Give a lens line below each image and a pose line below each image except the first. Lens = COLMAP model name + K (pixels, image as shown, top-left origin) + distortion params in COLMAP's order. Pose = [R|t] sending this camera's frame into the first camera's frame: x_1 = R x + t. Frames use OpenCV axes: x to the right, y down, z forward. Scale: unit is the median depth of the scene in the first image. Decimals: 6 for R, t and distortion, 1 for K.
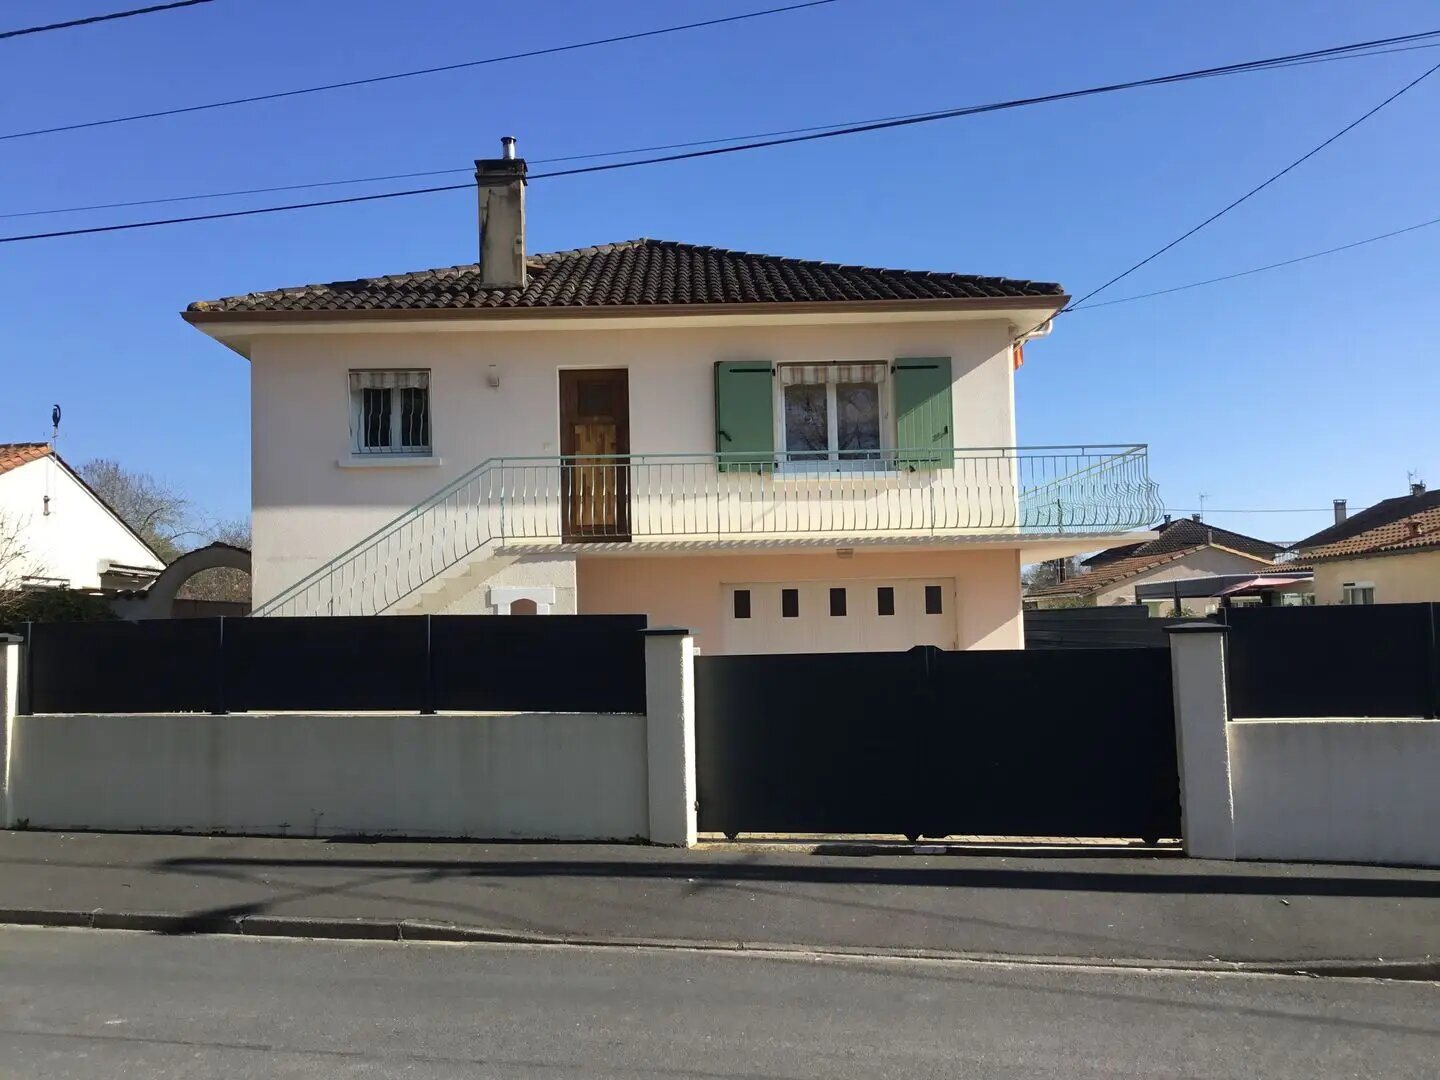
lens RADIAL K [[1279.3, 0, 720.0], [0, 1279.3, 540.0], [0, 0, 1]] dist [0.142743, -0.283829]
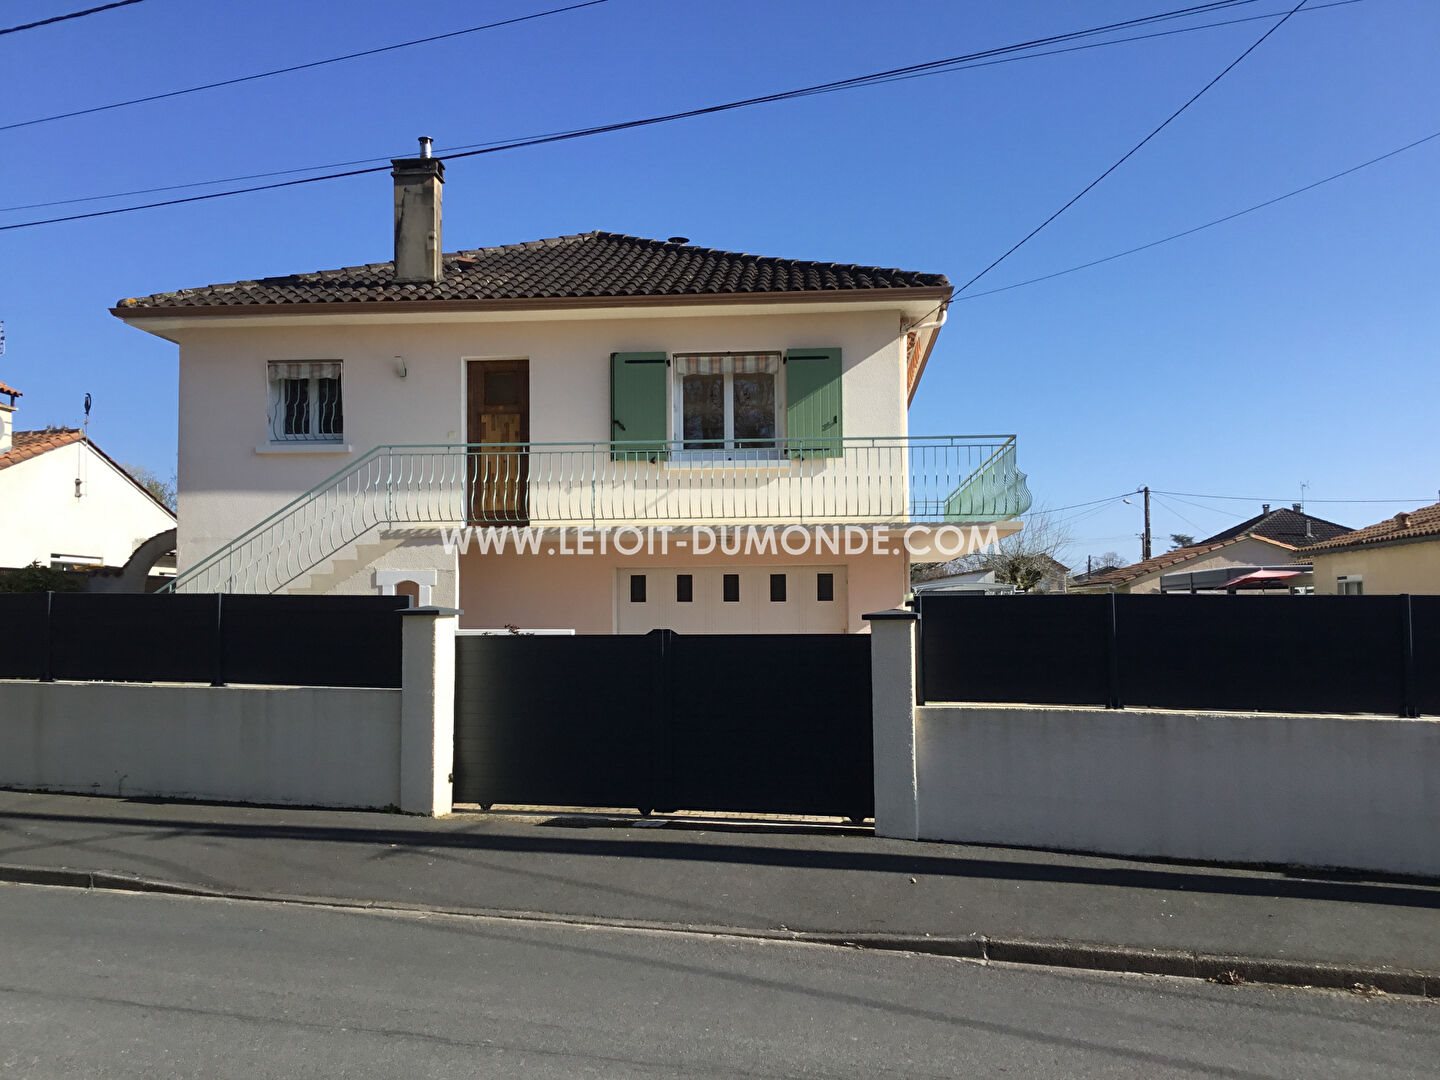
lens RADIAL K [[1279.3, 0, 720.0], [0, 1279.3, 540.0], [0, 0, 1]] dist [0.142743, -0.283829]
pose [[0.995207, 0.010191, -0.097257, 0.187313], [-0.009119, 0.999893, 0.011460, -0.001464], [0.097363, -0.010518, 0.995193, -0.018365]]
